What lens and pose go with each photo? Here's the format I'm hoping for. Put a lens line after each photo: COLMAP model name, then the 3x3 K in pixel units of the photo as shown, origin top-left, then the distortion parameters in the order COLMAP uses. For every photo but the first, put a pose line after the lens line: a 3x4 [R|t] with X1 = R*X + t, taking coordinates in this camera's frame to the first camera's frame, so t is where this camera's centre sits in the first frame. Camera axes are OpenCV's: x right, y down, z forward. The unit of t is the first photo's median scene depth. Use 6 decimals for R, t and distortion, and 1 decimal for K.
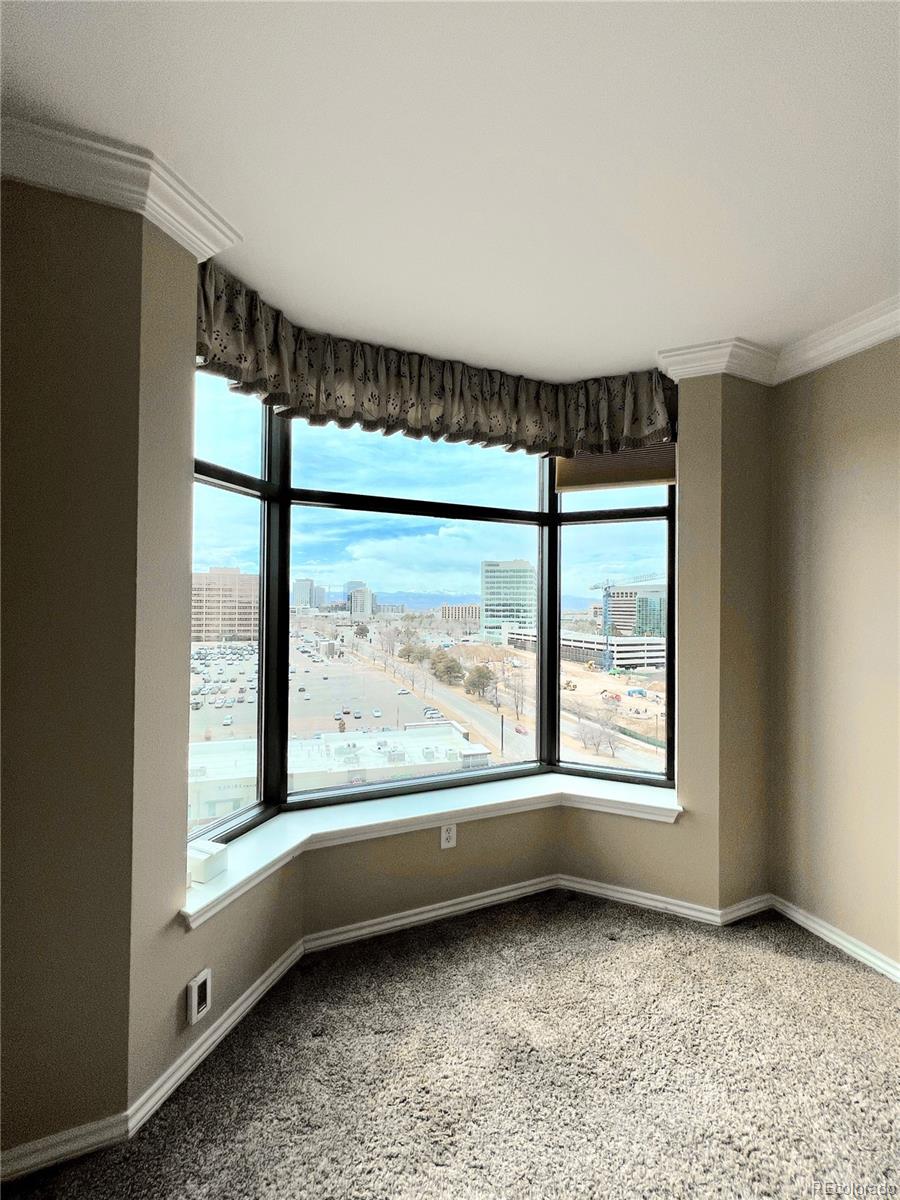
lens RADIAL K [[480.0, 0, 447.0], [0, 480.0, 599.5], [0, 0, 1]] dist [0.001083, -0.000475]
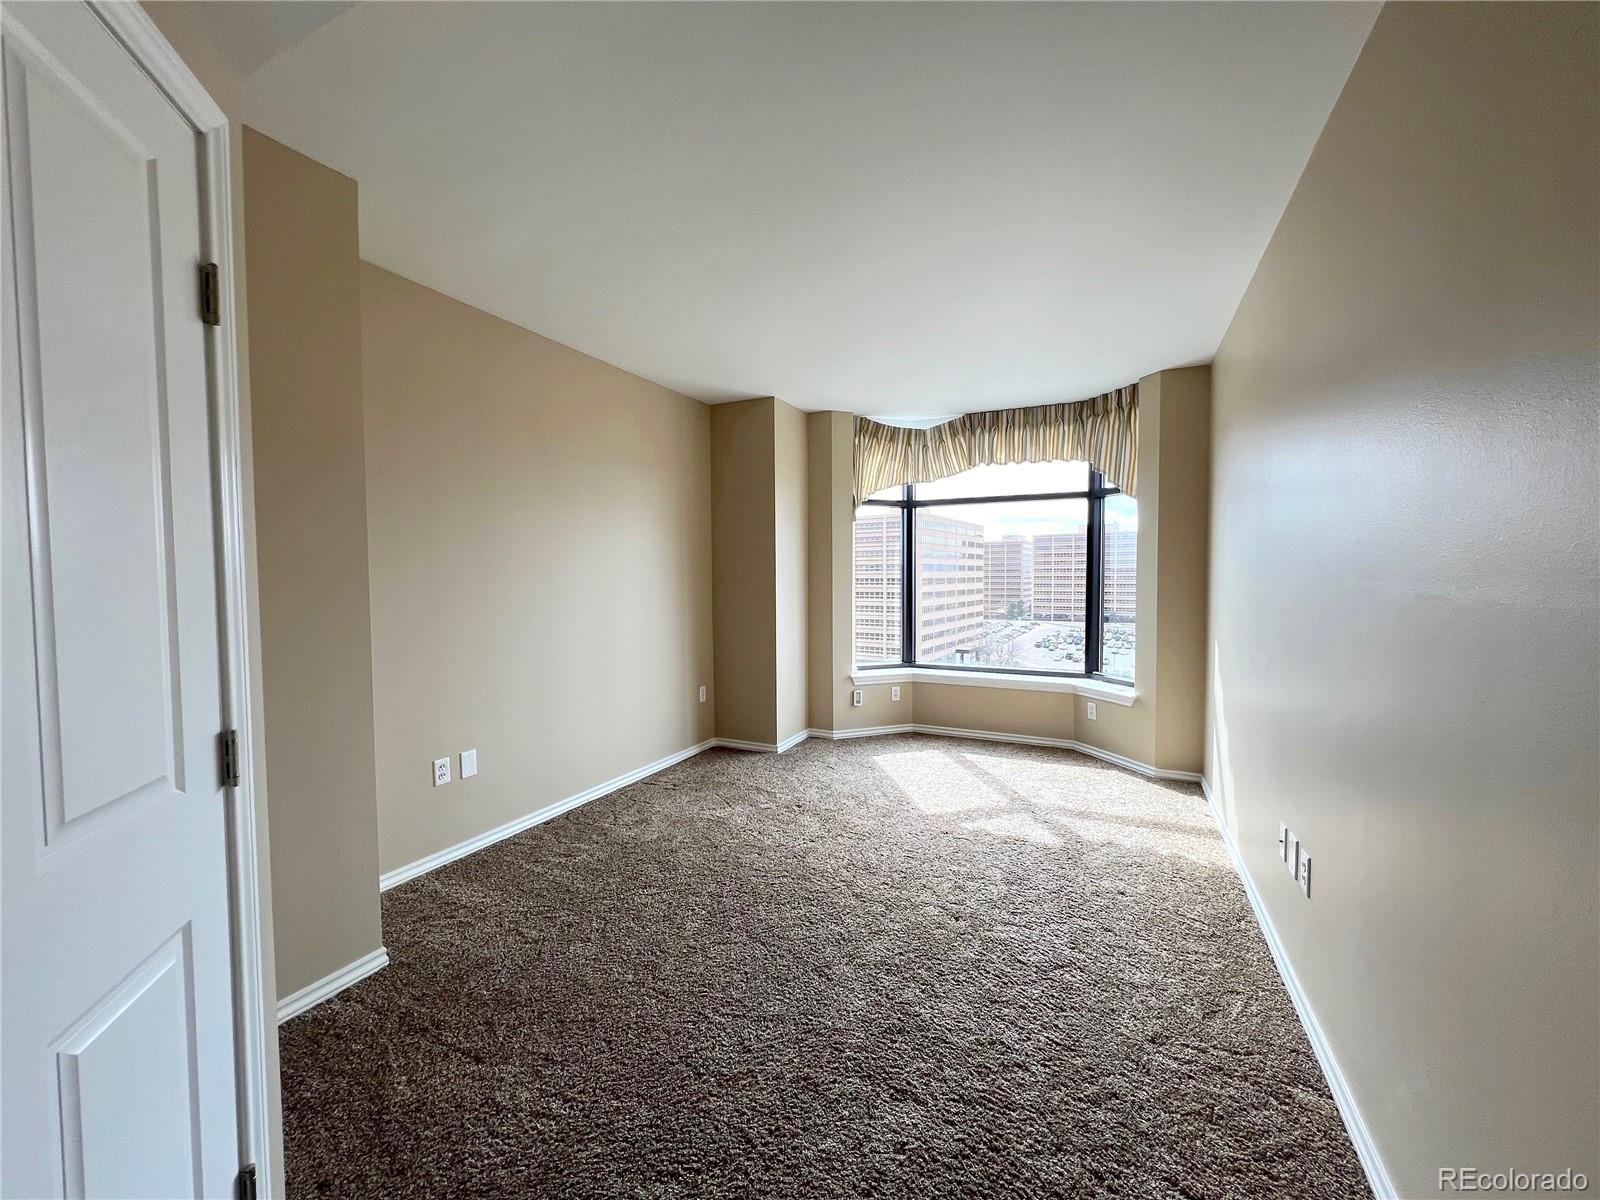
lens RADIAL K [[640.0, 0, 796.5], [0, 640.0, 604.4], [0, 0, 1]] dist [0.001083, -0.000475]
pose [[0.638624, 0.021247, -0.769225, 1.320516], [0.023311, 0.998626, 0.046937, 0.049447], [0.769166, -0.047906, 0.637251, -0.987699]]
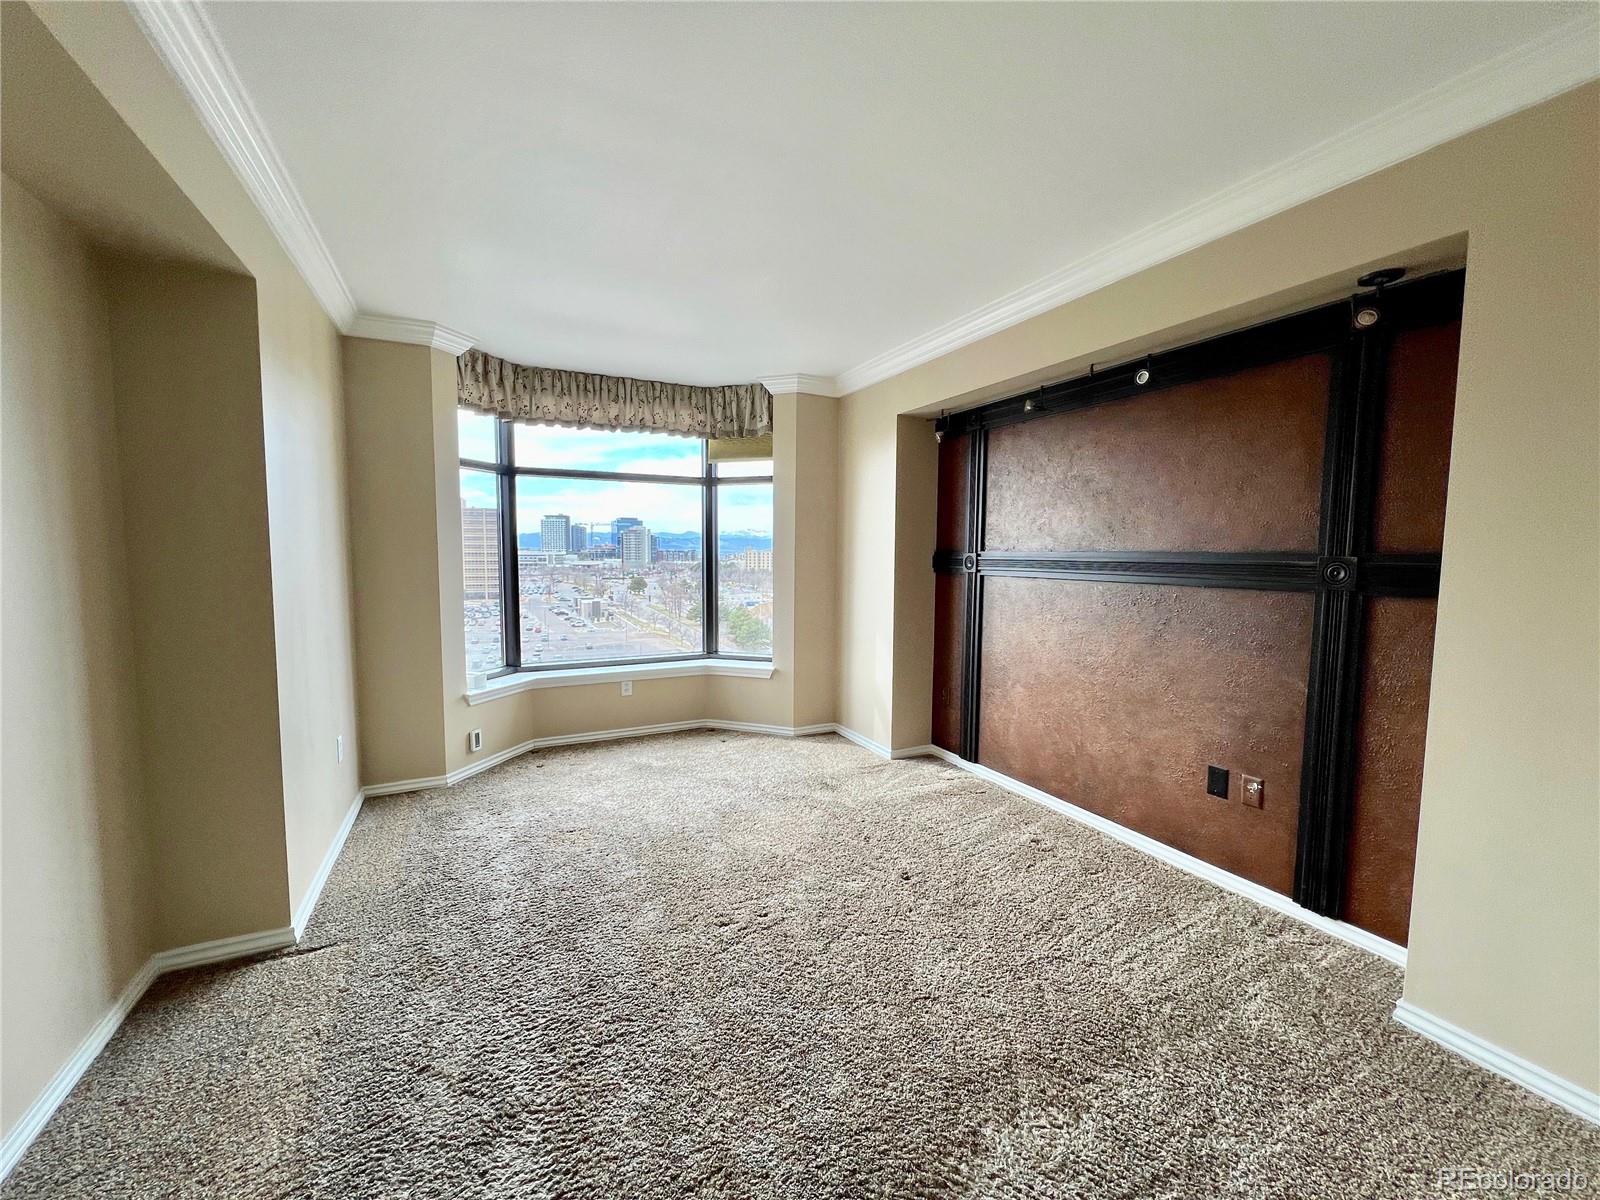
lens RADIAL K [[637.6, 0, 795.1], [0, 637.6, 600.2], [0, 0, 1]] dist [-0.000851, 0.000219]
pose [[0.997770, -0.008615, 0.066194, 0.425942], [0.002606, 0.995909, 0.090329, 0.014534], [-0.066702, -0.089955, 0.993710, -1.118658]]
